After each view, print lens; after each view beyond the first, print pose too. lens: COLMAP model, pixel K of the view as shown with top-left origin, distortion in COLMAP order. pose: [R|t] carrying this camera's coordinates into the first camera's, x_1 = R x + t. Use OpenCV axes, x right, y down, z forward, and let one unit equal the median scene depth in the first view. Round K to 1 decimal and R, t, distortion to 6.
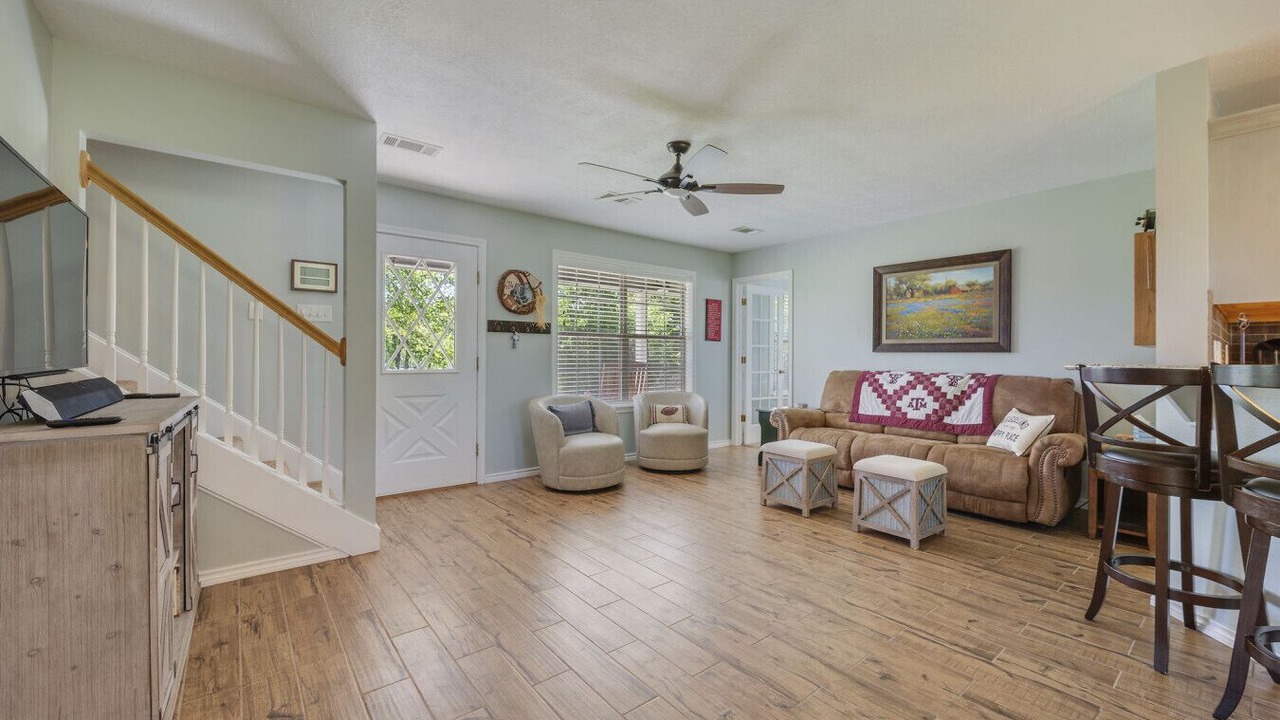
lens RADIAL K [[498.2, 0, 640.0], [0, 498.2, 360.0], [0, 0, 1]] dist [-0.035859, -0.000088]
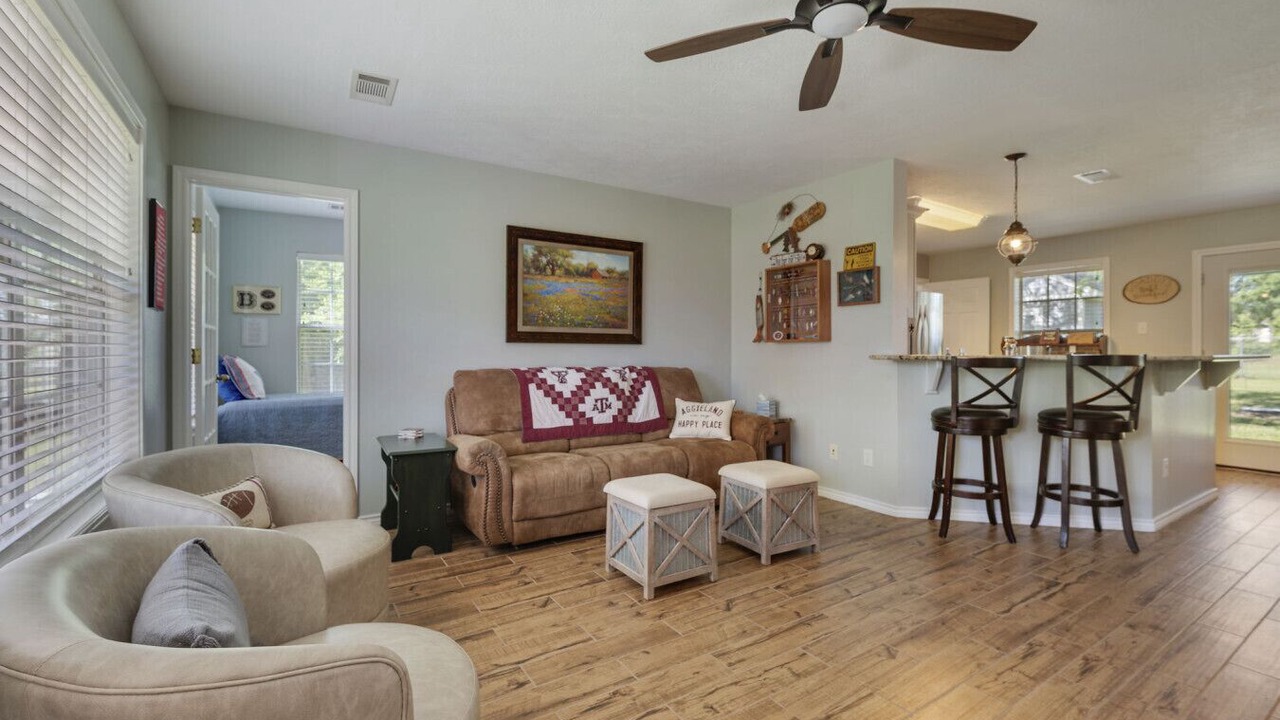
lens RADIAL K [[553.1, 0, 644.5], [0, 553.1, 353.0], [0, 0, 1]] dist [-0.002650, -0.000354]
pose [[0.093234, -0.011822, 0.995574, -0.367115], [0.002563, 0.999929, 0.011634, -0.010766], [-0.995641, 0.001467, 0.093257, 0.839903]]
